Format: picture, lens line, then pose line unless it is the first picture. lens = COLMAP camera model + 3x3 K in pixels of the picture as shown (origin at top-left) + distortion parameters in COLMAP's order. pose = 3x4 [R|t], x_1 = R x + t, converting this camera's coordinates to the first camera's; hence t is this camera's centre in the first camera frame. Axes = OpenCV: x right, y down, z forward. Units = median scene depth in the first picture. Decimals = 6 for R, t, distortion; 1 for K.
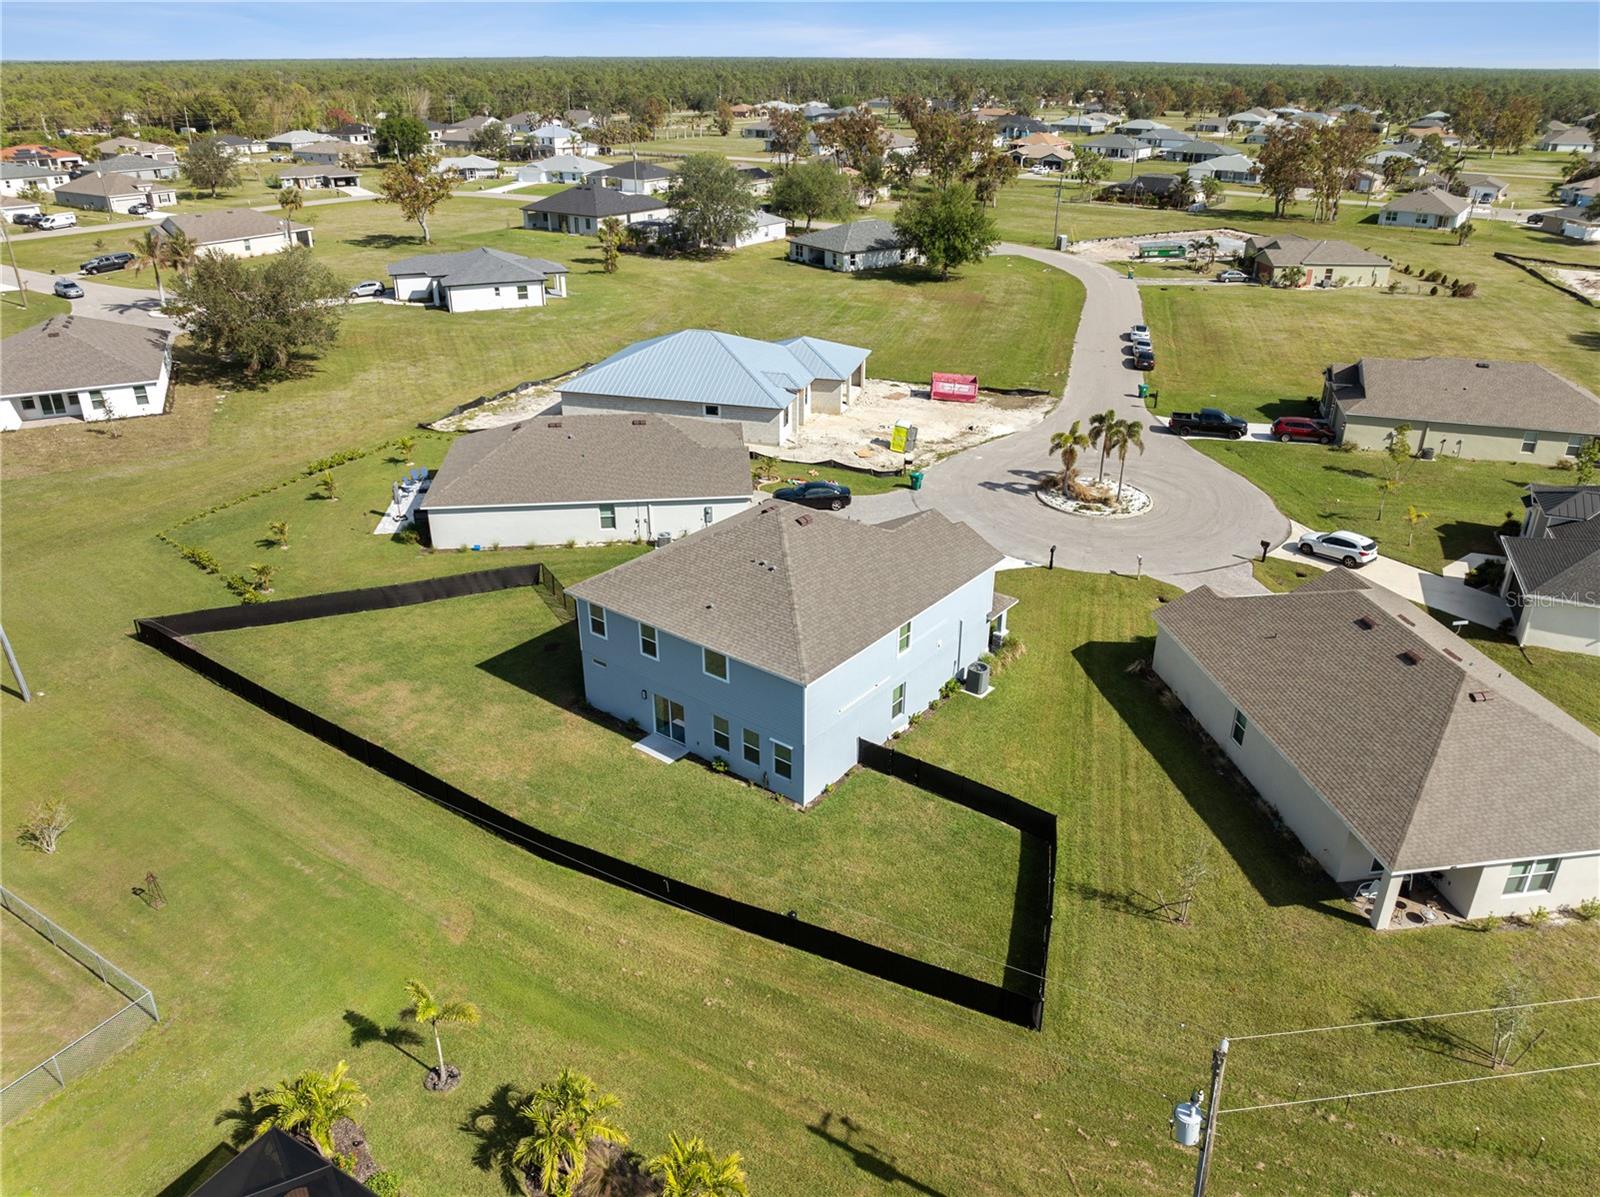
lens RADIAL K [[1123.5, 0, 800.0], [0, 1123.5, 598.5], [0, 0, 1]] dist [-0.035864, 0.000451]
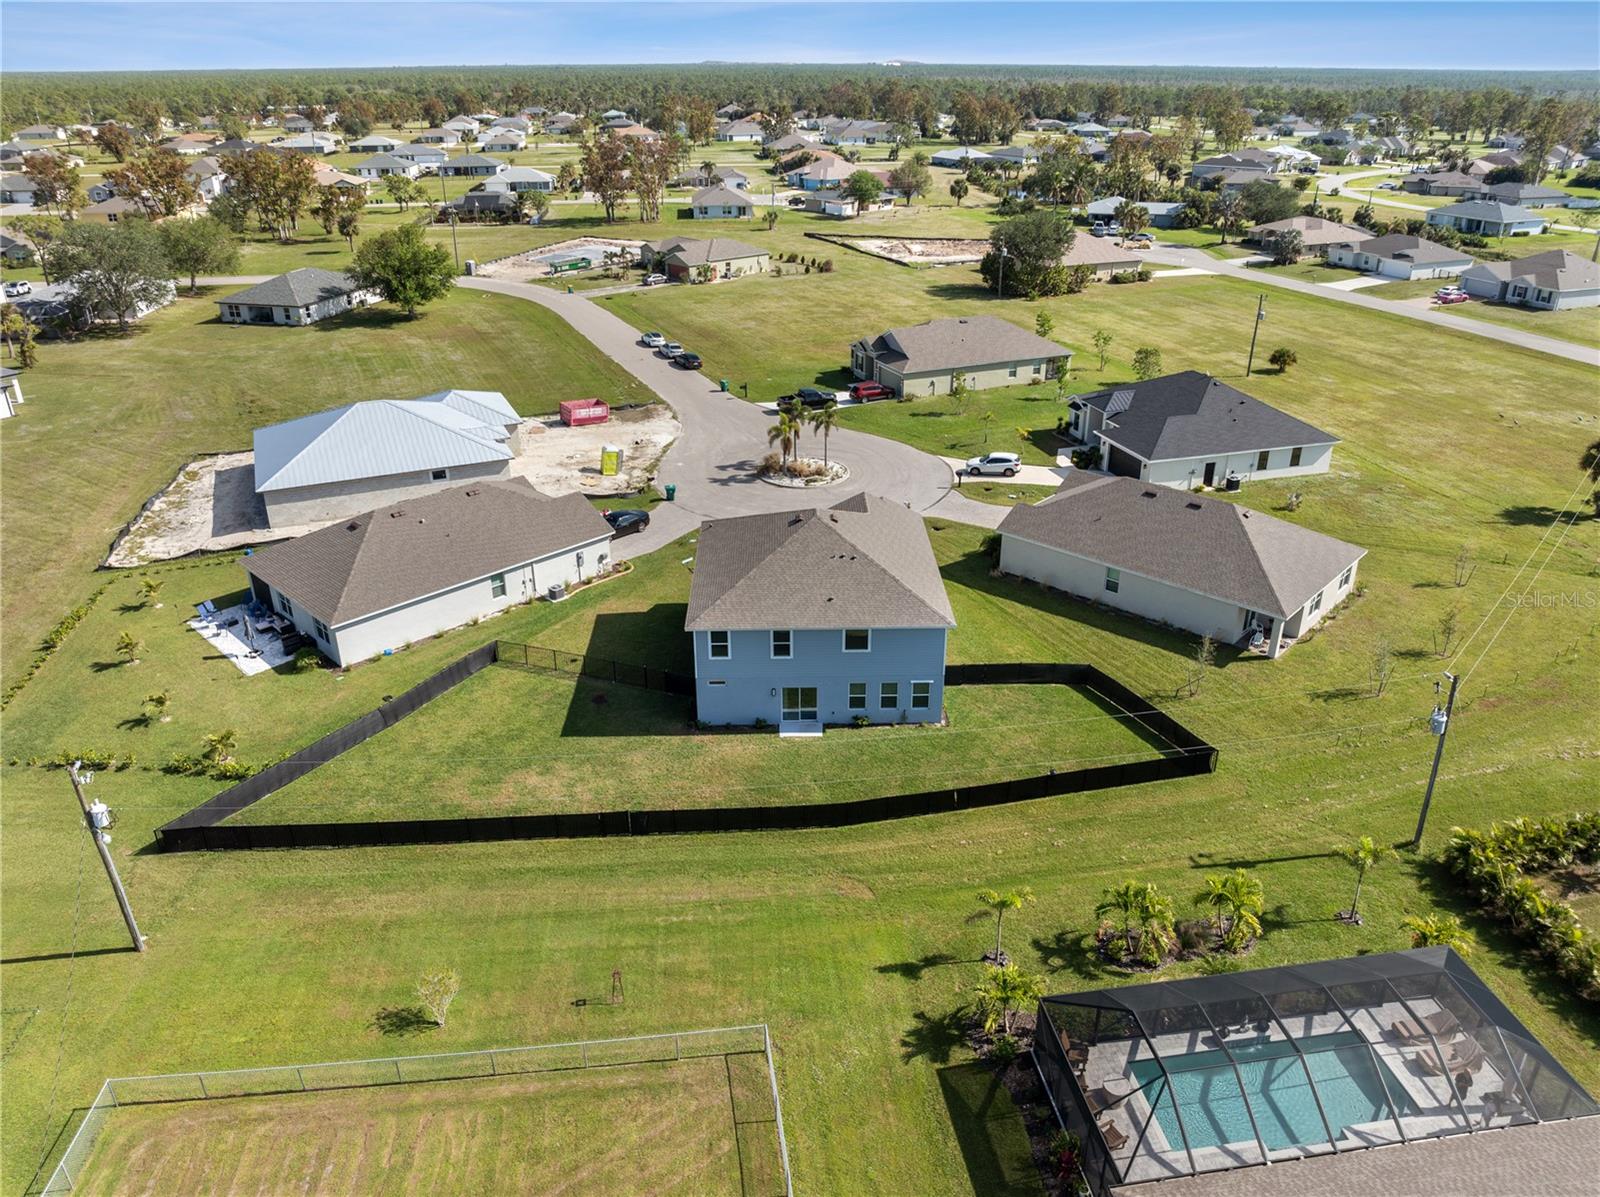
lens RADIAL K [[1129.4, 0, 800.0], [0, 1129.4, 598.5], [0, 0, 1]] dist [-0.044855, 0.006498]
pose [[0.781456, -0.274624, 0.560275, -0.436947], [0.277790, 0.957161, 0.081706, -0.056539], [-0.558712, 0.091789, 0.824267, 0.001354]]
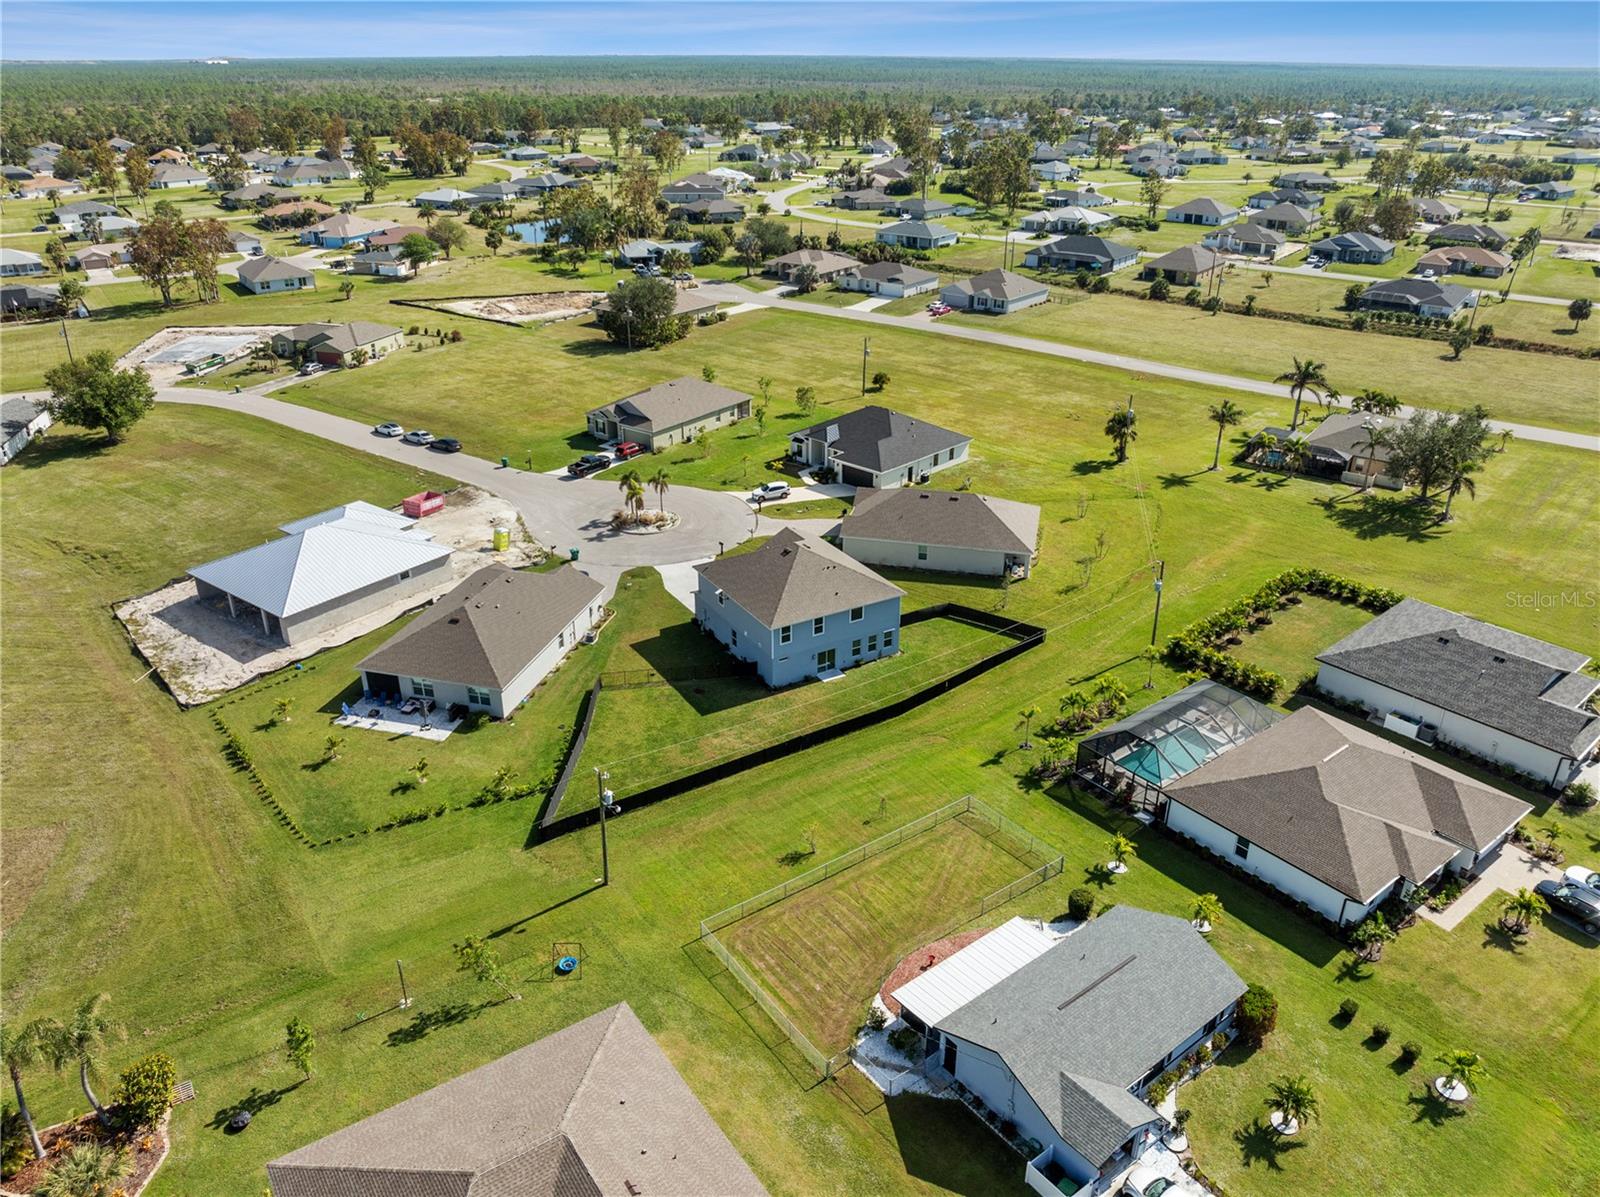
lens RADIAL K [[1123.5, 0, 800.0], [0, 1123.5, 598.5], [0, 0, 1]] dist [-0.035864, 0.000451]
pose [[0.381700, -0.404825, 0.830916, -0.991701], [0.405483, 0.881197, 0.243054, -0.279080], [-0.830595, 0.244148, 0.500503, 0.018917]]
